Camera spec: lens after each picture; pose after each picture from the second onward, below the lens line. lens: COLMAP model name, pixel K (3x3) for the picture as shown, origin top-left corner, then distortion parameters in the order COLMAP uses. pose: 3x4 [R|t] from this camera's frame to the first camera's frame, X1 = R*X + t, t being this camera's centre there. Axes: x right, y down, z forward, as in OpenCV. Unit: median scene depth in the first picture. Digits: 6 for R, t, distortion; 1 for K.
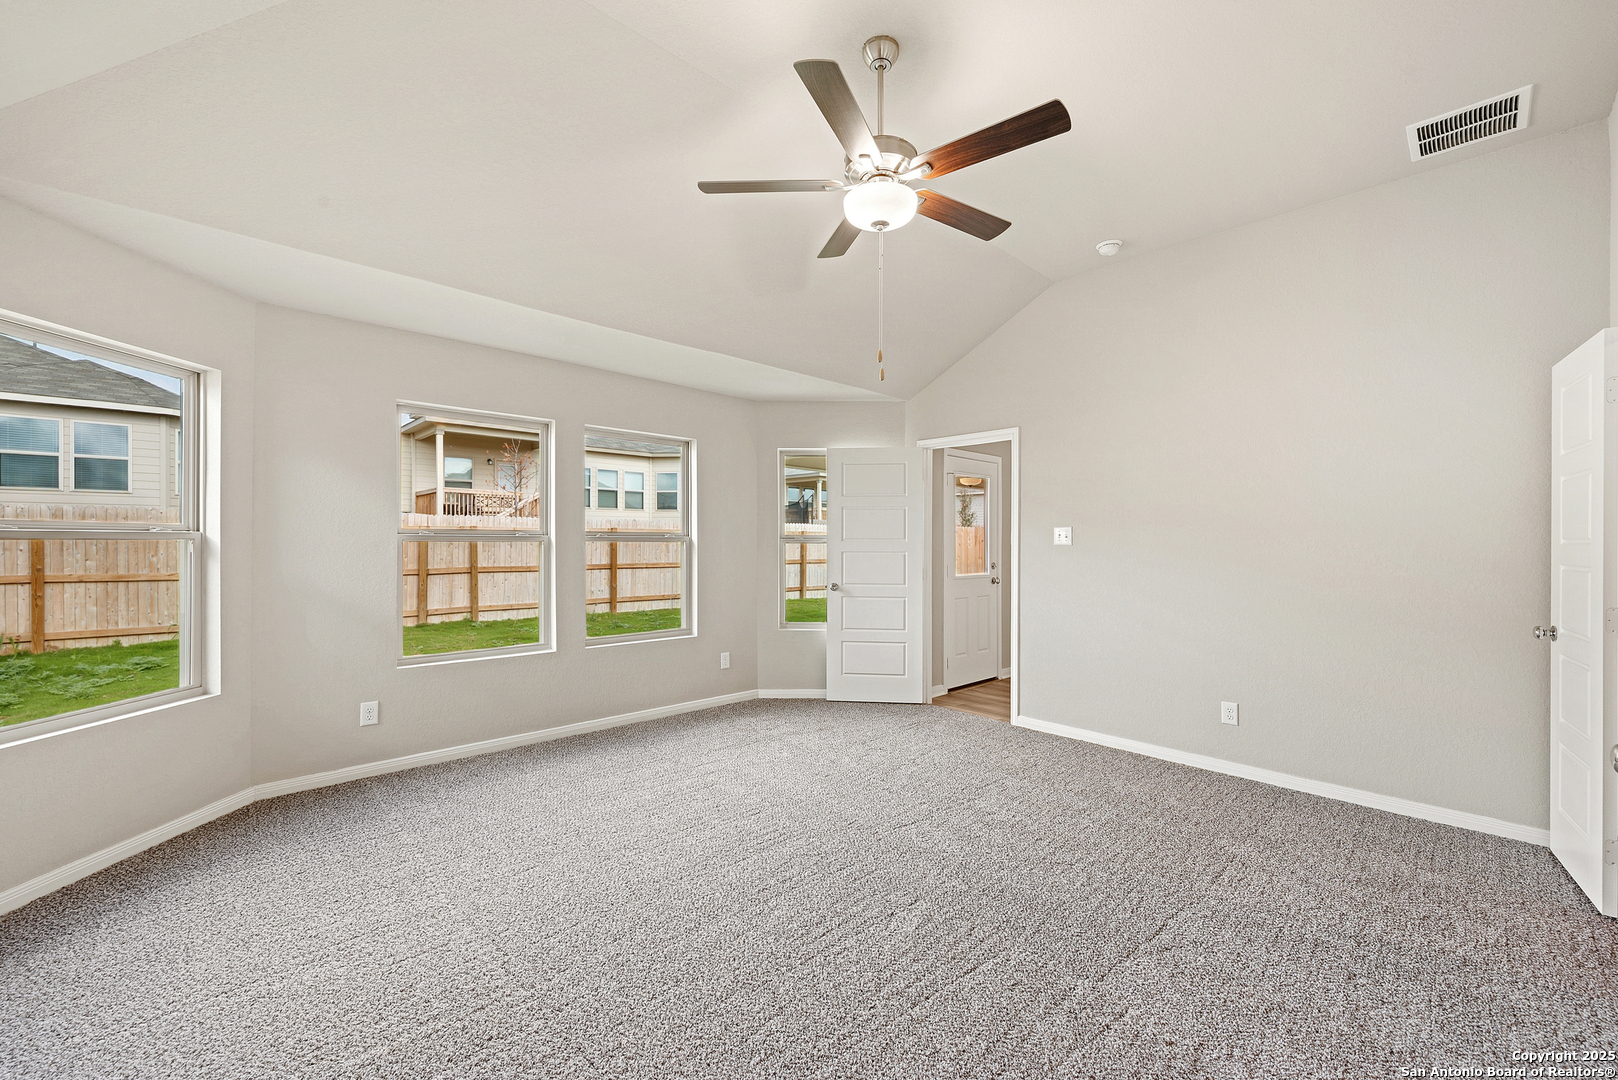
lens RADIAL K [[636.1, 0, 812.6], [0, 636.1, 544.5], [0, 0, 1]] dist [-0.001038, 0.000303]
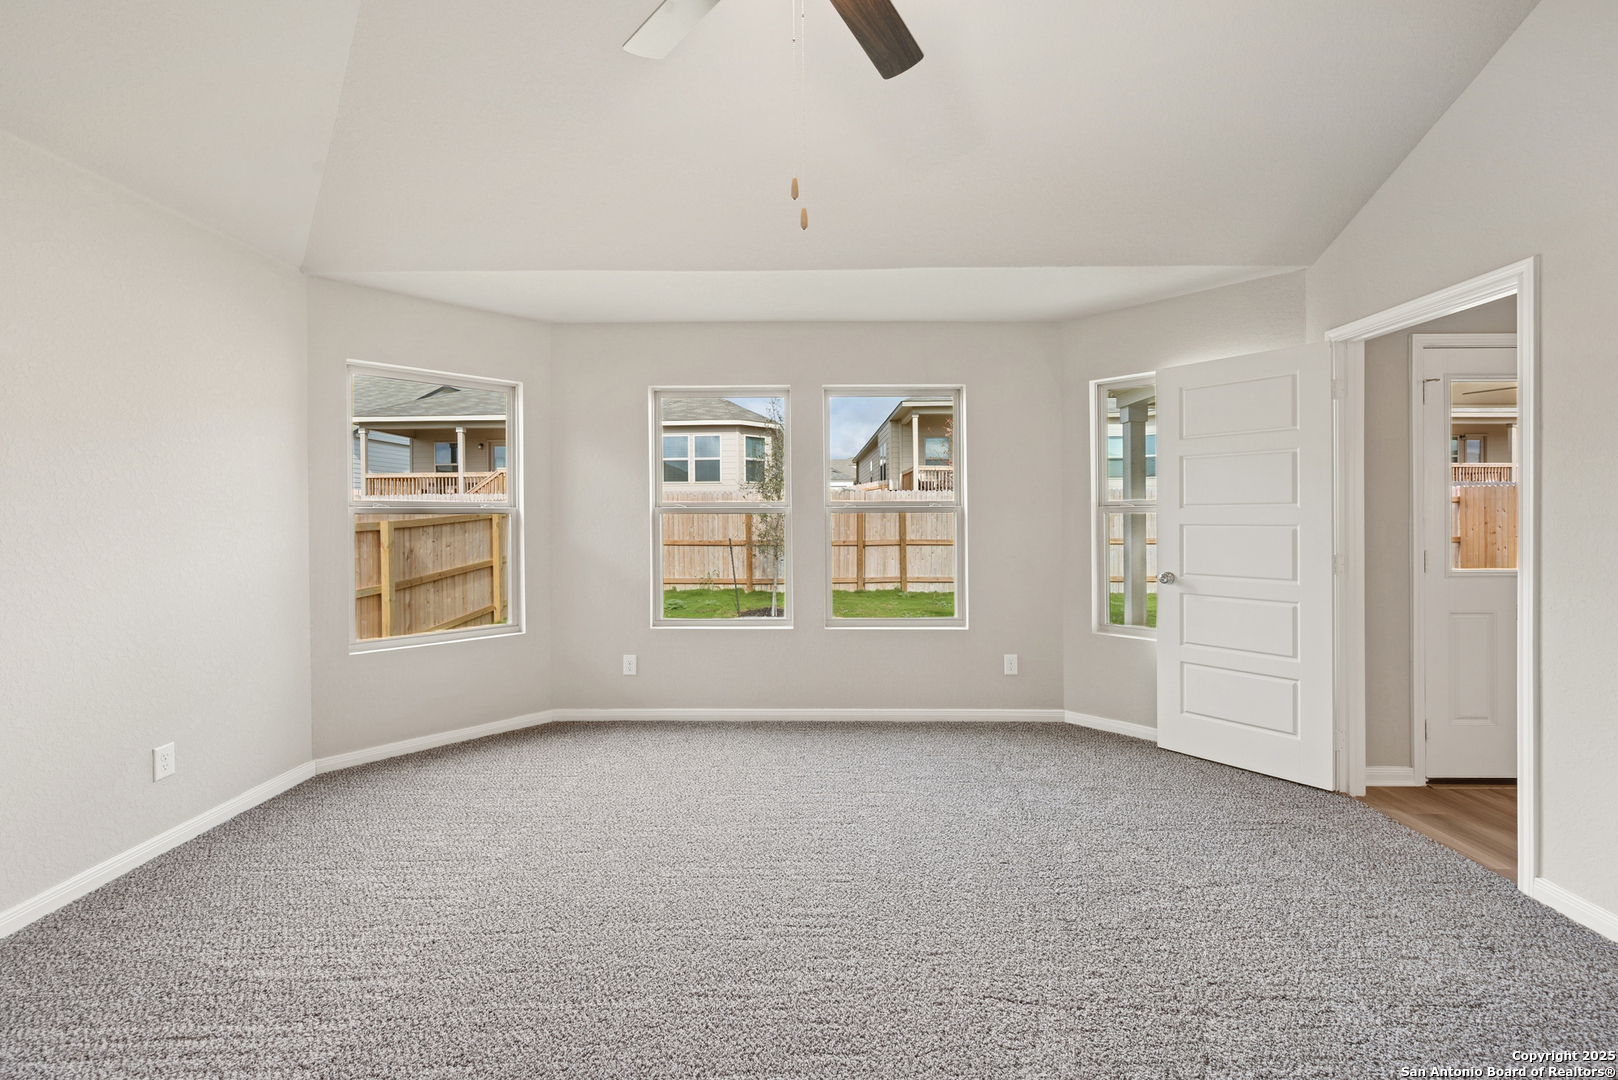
lens RADIAL K [[655.9, 0, 809.2], [0, 655.9, 521.5], [0, 0, 1]] dist [-0.002163, -0.000036]
pose [[0.723804, -0.001547, -0.690004, 0.227032], [0.004837, 0.999984, 0.002832, 0.004288], [0.689989, -0.005387, 0.723800, 0.242330]]
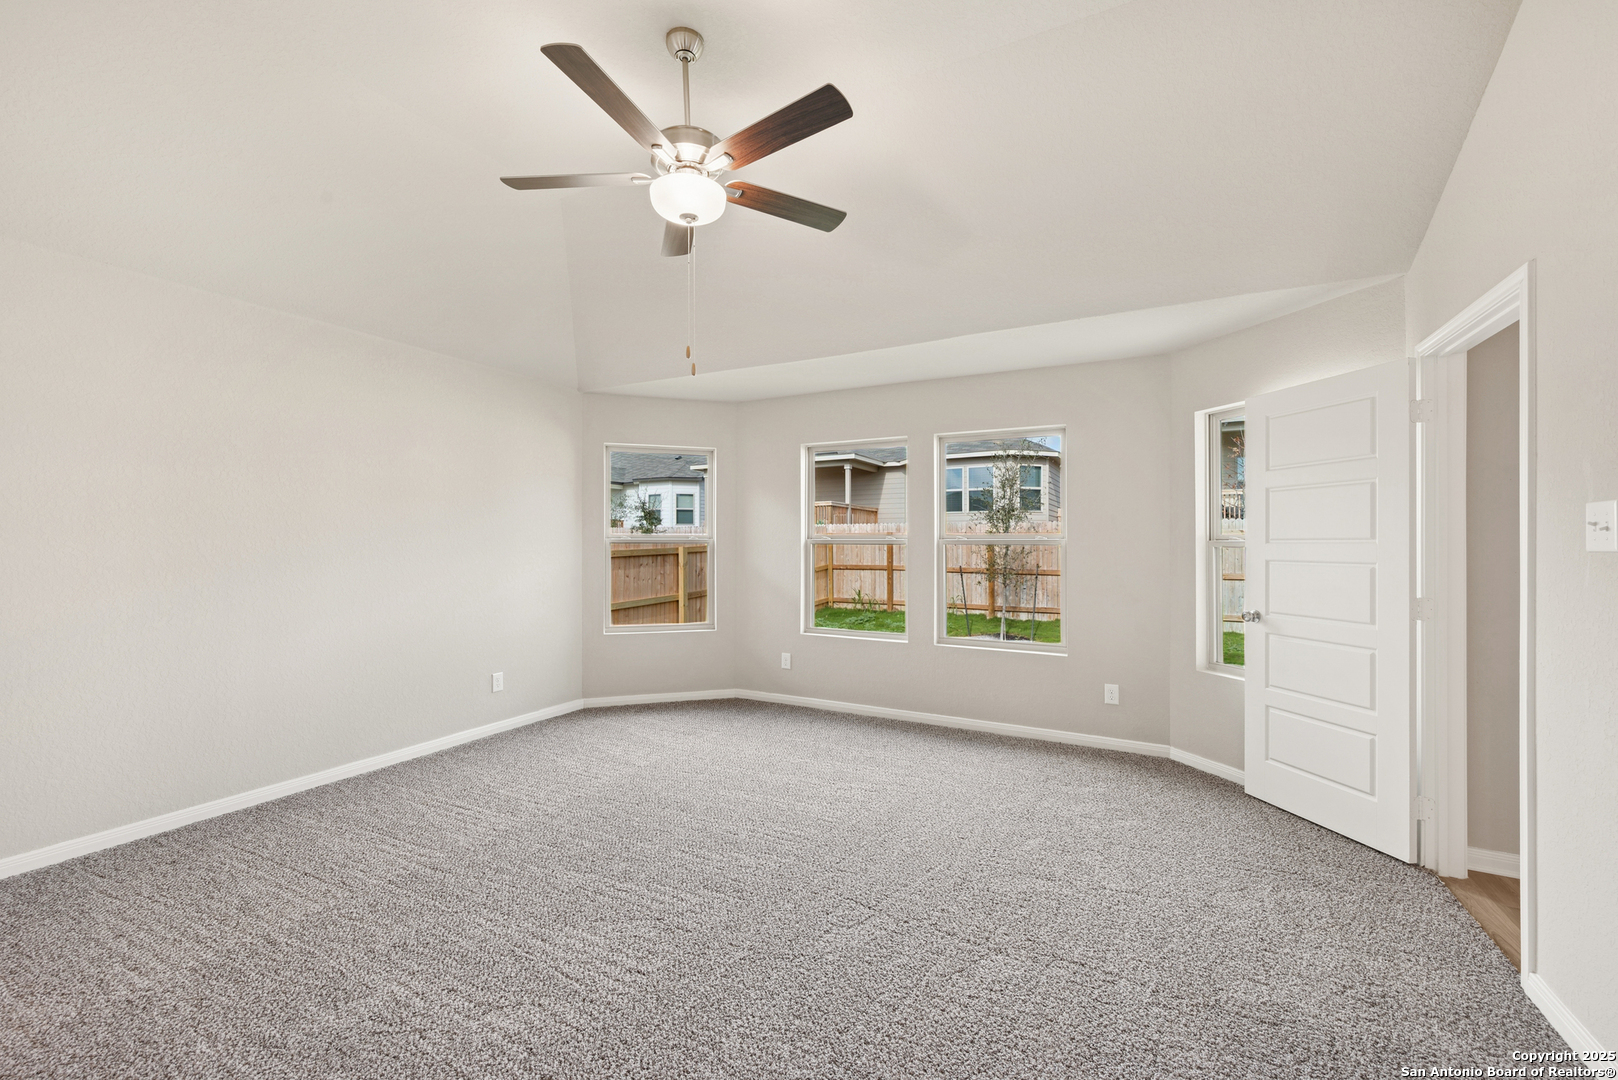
lens RADIAL K [[636.1, 0, 812.6], [0, 636.1, 544.5], [0, 0, 1]] dist [-0.001038, 0.000303]
pose [[0.339012, -0.001490, -0.940781, 0.464297], [-0.006077, 0.999974, -0.003774, 0.000699], [0.940762, 0.006997, 0.338995, 0.362256]]
